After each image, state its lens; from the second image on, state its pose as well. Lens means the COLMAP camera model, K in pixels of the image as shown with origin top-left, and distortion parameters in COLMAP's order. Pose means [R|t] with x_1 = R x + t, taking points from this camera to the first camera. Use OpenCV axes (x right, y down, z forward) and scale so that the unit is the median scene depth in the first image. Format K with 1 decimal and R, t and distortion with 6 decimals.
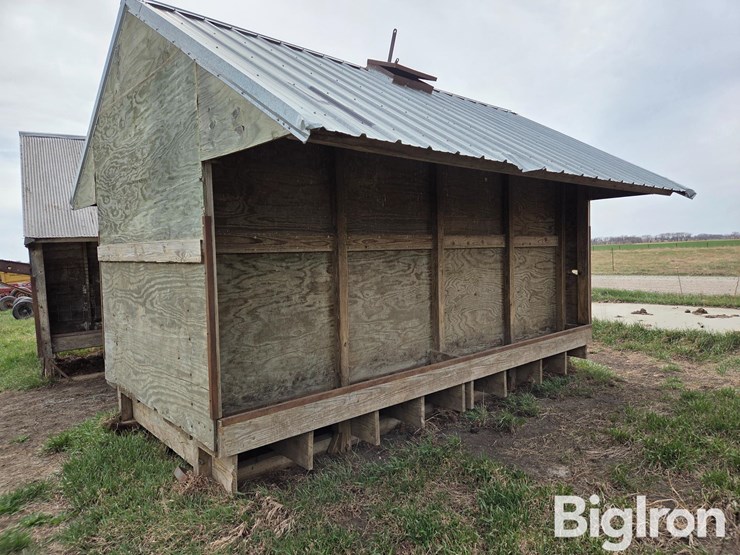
lens RADIAL K [[489.8, 0, 369.4], [0, 489.8, 271.0], [0, 0, 1]] dist [0.089580, -0.082805]
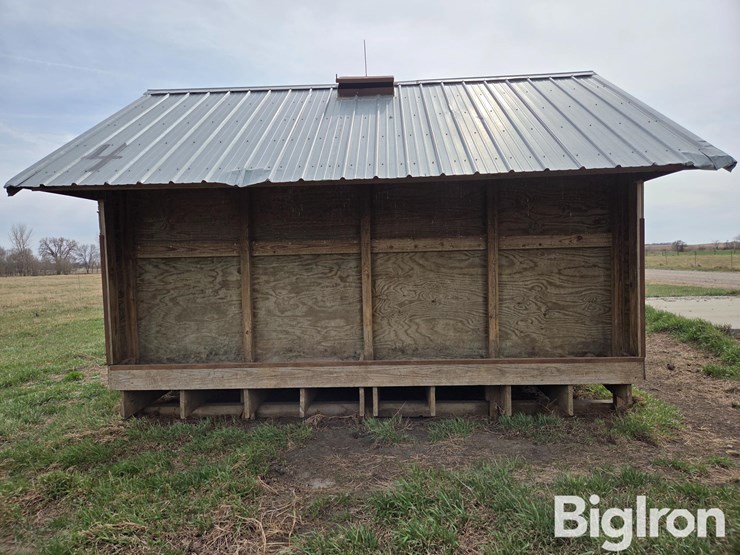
lens RADIAL K [[487.6, 0, 362.6], [0, 487.6, 273.3], [0, 0, 1]] dist [0.089121, -0.082146]
pose [[0.710301, 0.033588, -0.703097, 1.010999], [-0.020201, 0.999422, 0.027336, -0.036306], [0.703609, -0.005213, 0.710569, 0.338182]]
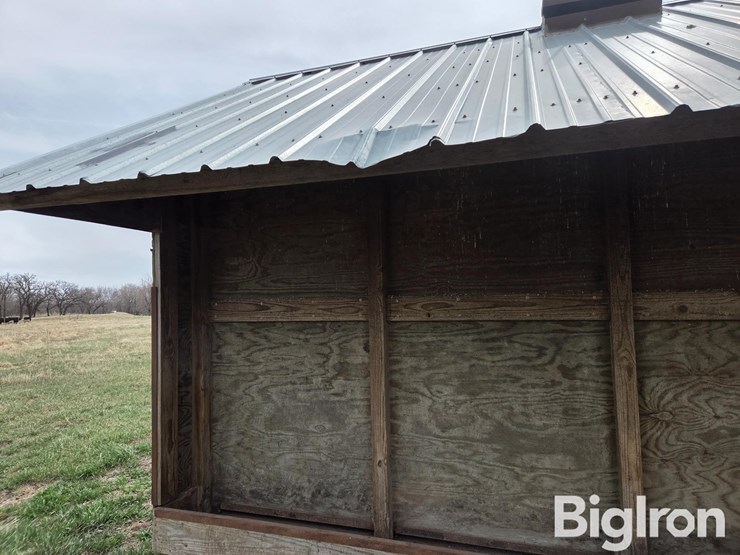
lens RADIAL K [[487.6, 0, 362.6], [0, 487.6, 273.3], [0, 0, 1]] dist [0.089121, -0.082146]
pose [[0.491651, -0.033482, -0.870149, 0.529362], [-0.025617, 0.998272, -0.052886, -0.070822], [0.870416, 0.048292, 0.489943, 0.644779]]
